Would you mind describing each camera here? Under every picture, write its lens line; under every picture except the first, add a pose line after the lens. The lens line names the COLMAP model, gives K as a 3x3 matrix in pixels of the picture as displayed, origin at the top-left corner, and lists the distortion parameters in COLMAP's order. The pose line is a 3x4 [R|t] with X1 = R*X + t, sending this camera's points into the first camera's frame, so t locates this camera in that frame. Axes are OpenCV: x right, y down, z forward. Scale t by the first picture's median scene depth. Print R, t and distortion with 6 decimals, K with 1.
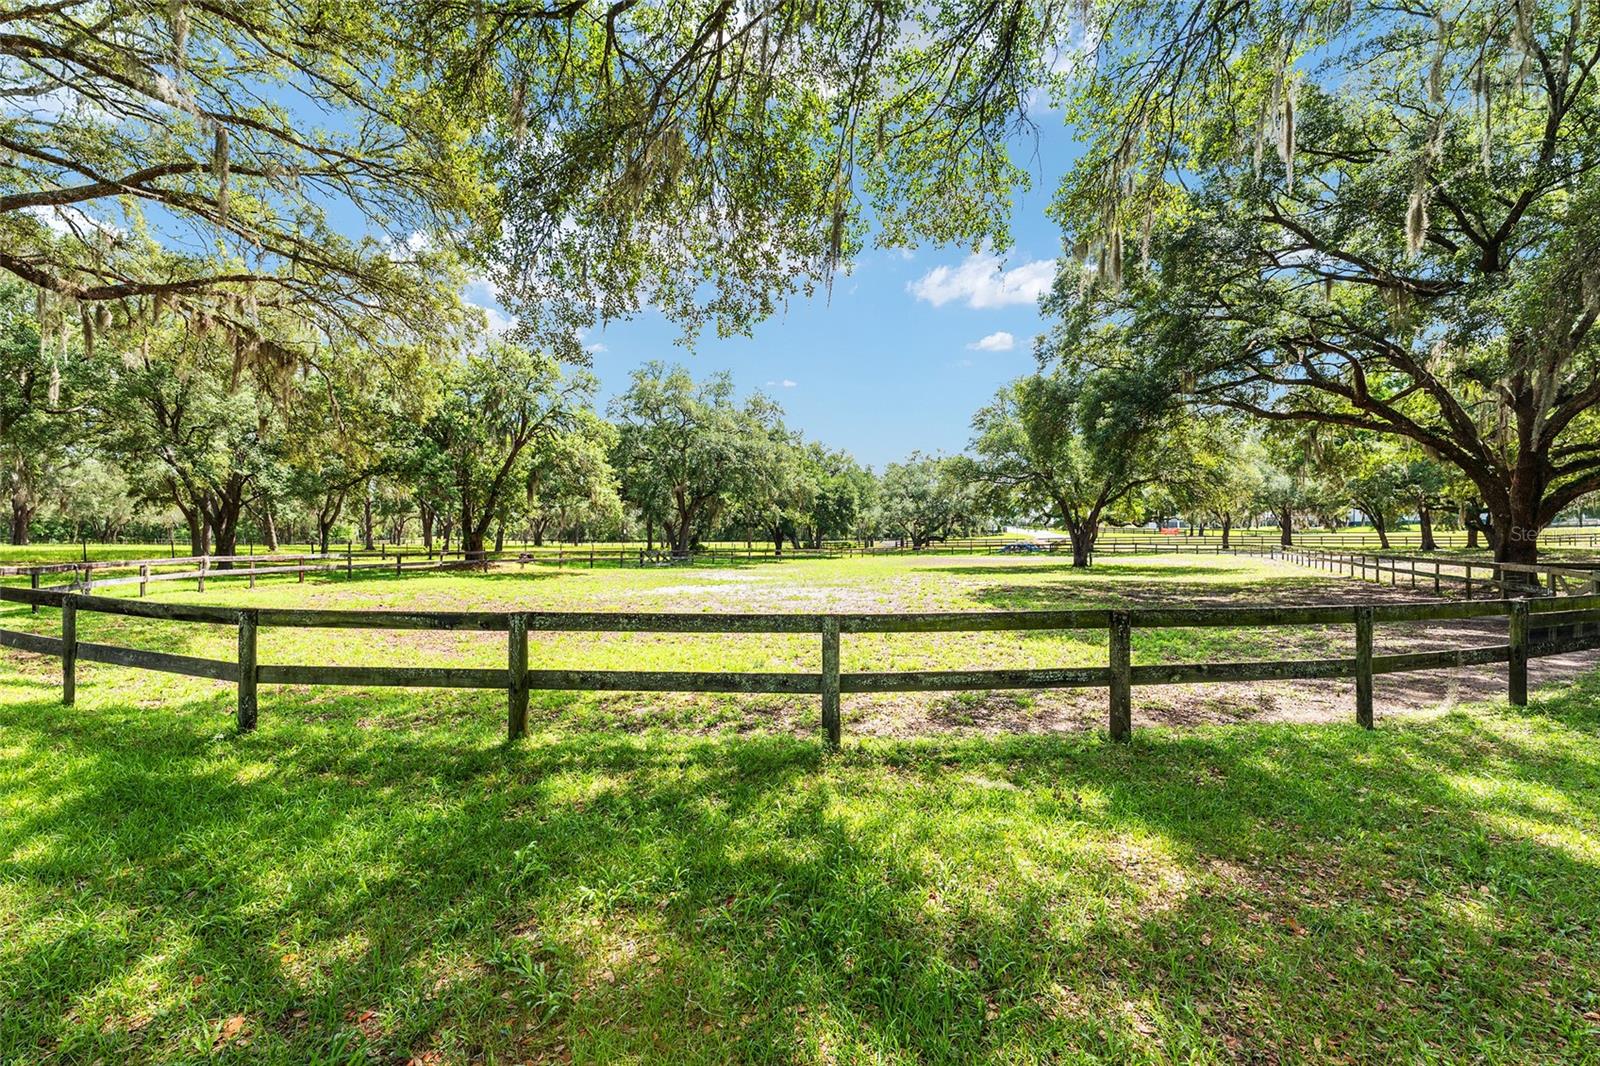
lens RADIAL K [[644.4, 0, 800.0], [0, 644.4, 533.0], [0, 0, 1]] dist [-0.000223, -0.000162]
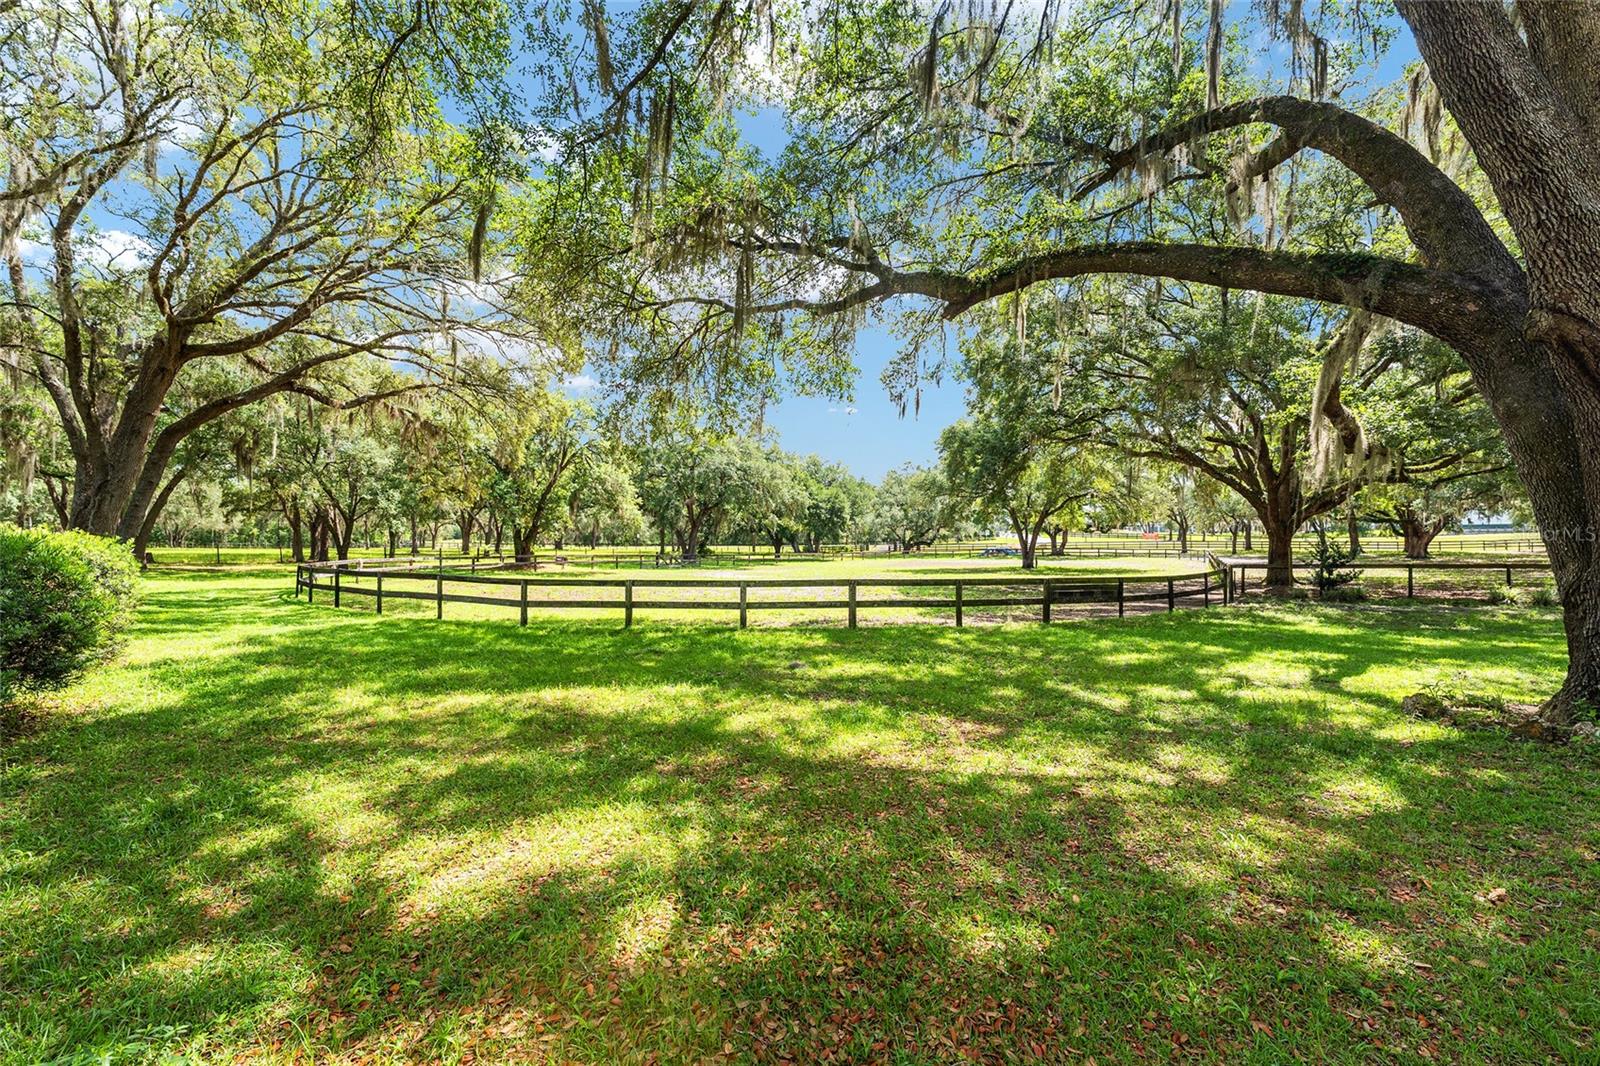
lens RADIAL K [[644.4, 0, 800.0], [0, 644.4, 533.0], [0, 0, 1]] dist [-0.000223, -0.000162]
pose [[0.999892, 0.000377, -0.014725, 0.028667], [-0.000445, 0.999989, -0.004610, -0.005490], [0.014723, 0.004616, 0.999881, -0.151284]]
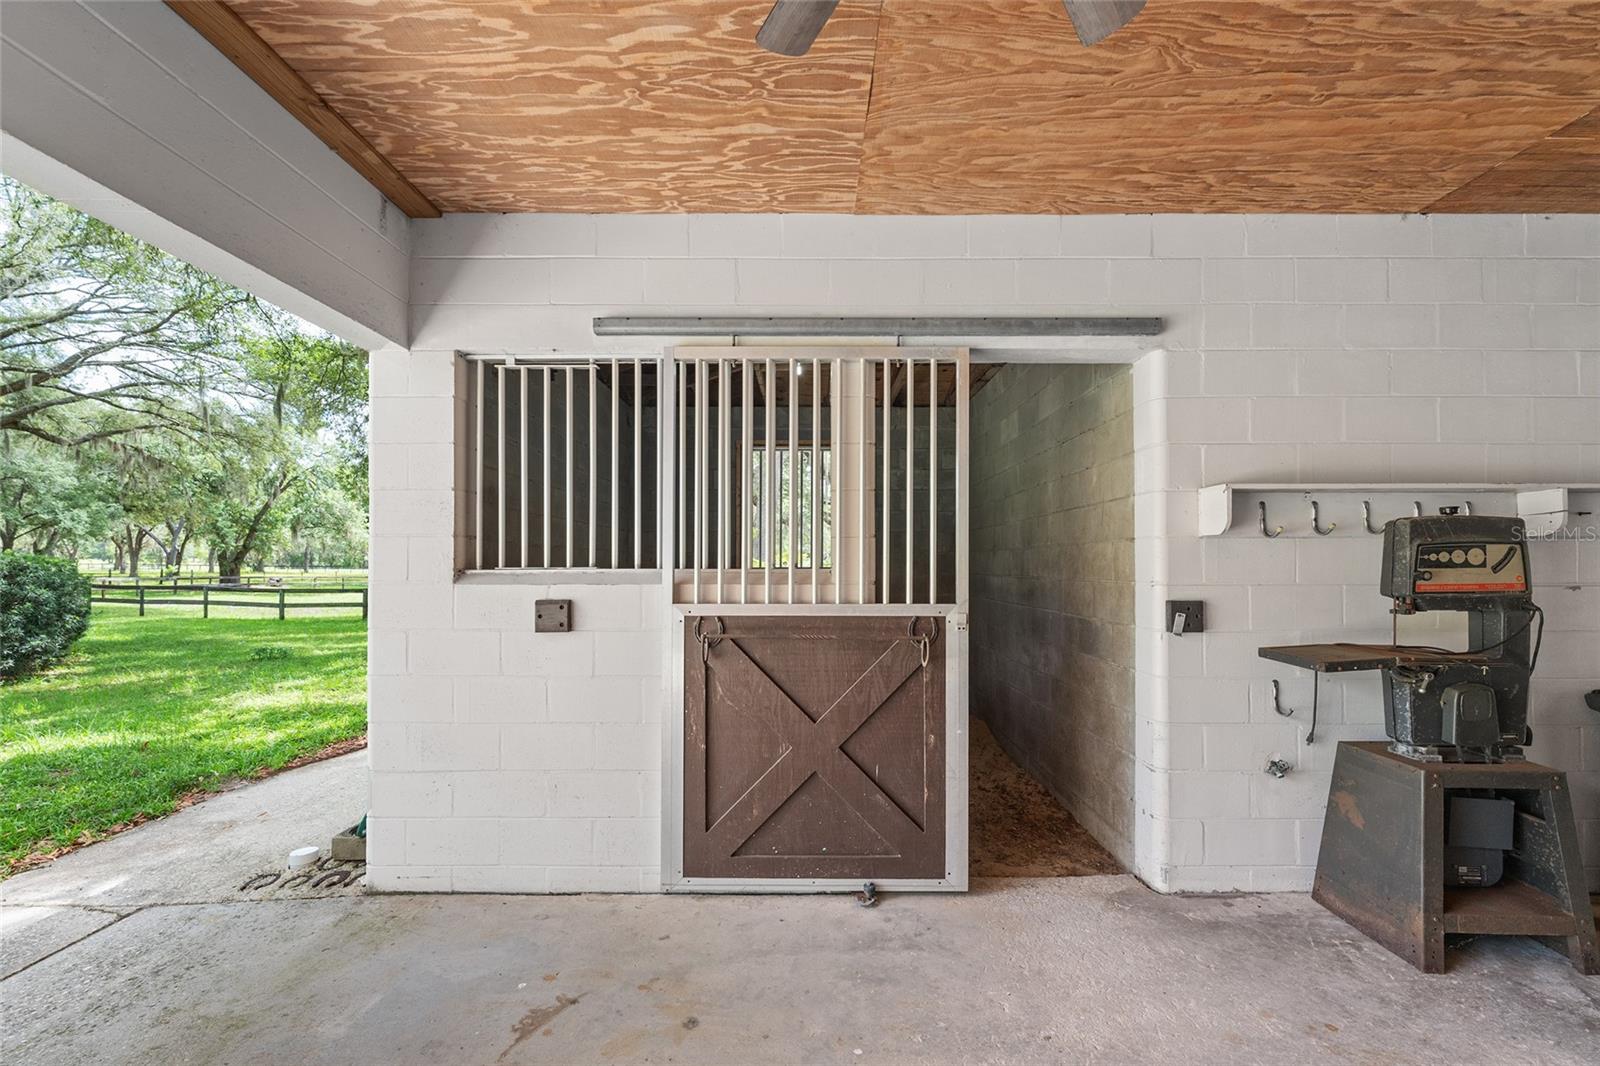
lens RADIAL K [[645.6, 0, 804.5], [0, 645.6, 562.6], [0, 0, 1]] dist [0.000948, 0.000165]
pose [[0.943309, 0.008696, 0.331802, 0.075444], [-0.009835, 0.999950, 0.001756, -0.007218], [-0.331770, -0.004920, 0.943348, -0.345862]]
